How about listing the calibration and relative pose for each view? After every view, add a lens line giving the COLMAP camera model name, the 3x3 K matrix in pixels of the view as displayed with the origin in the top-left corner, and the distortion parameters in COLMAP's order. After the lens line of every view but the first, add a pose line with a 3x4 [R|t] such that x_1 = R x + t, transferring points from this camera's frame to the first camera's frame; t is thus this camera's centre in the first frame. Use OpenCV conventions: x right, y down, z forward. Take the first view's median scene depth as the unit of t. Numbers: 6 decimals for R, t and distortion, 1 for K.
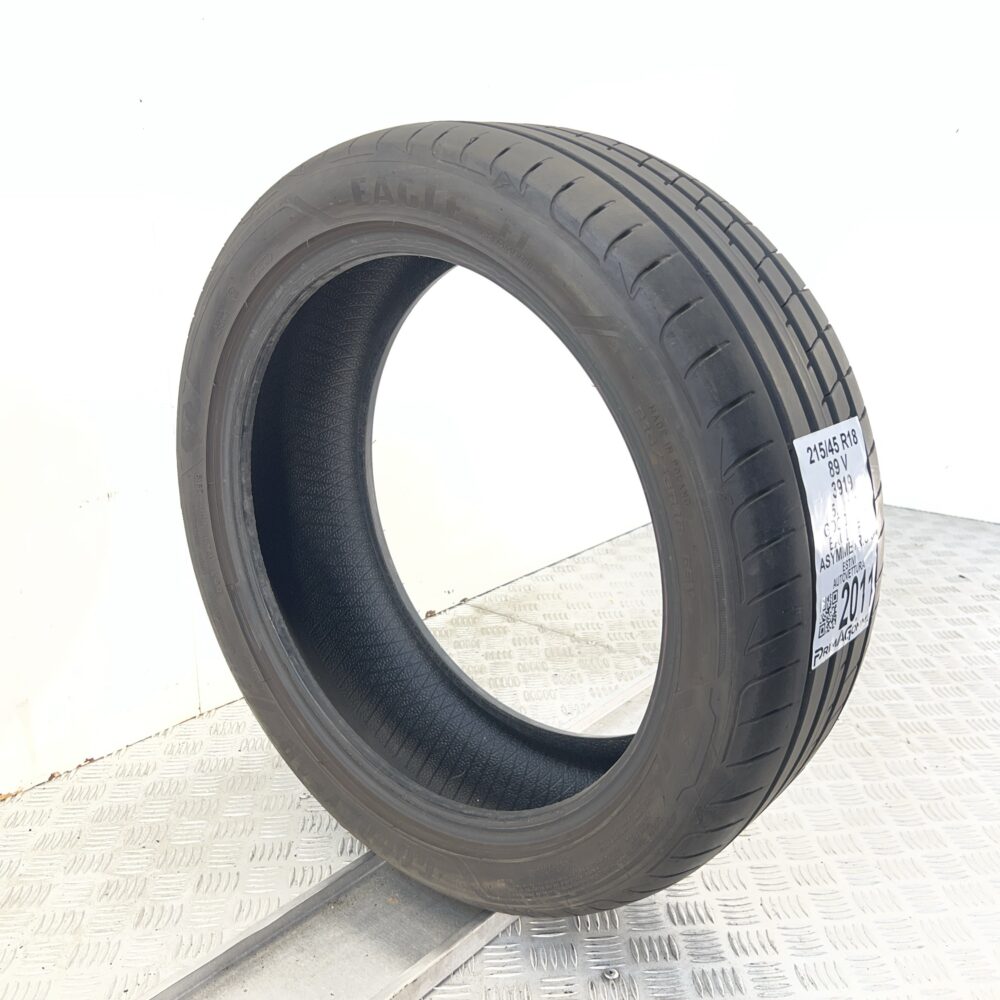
lens RADIAL K [[992.4, 0, 500.0], [0, 992.4, 500.0], [0, 0, 1]] dist [0.194831, -0.590762]
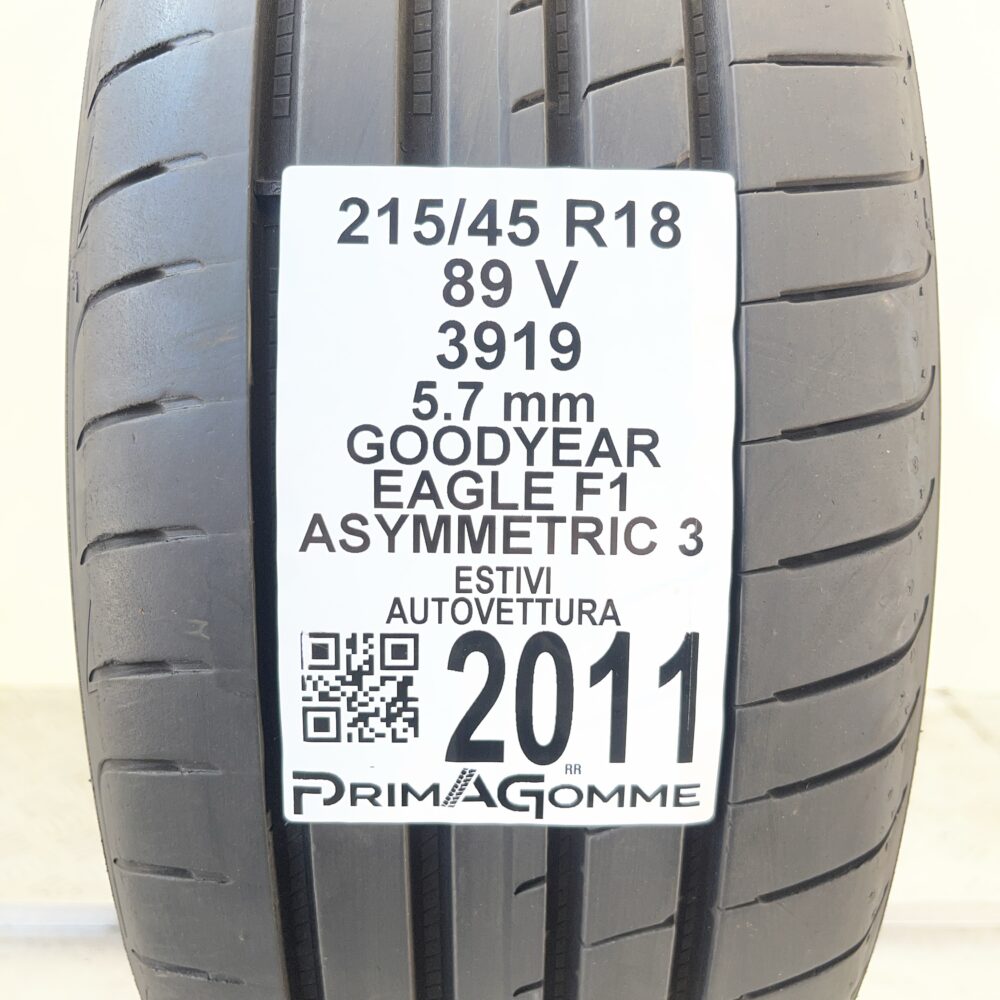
lens RADIAL K [[992.4, 0, 500.0], [0, 992.4, 500.0], [0, 0, 1]] dist [0.194831, -0.590762]
pose [[0.655729, 0.190152, -0.730659, 0.294433], [-0.224799, 0.973044, 0.051487, 0.009931], [0.720753, 0.130490, 0.680799, 0.386945]]
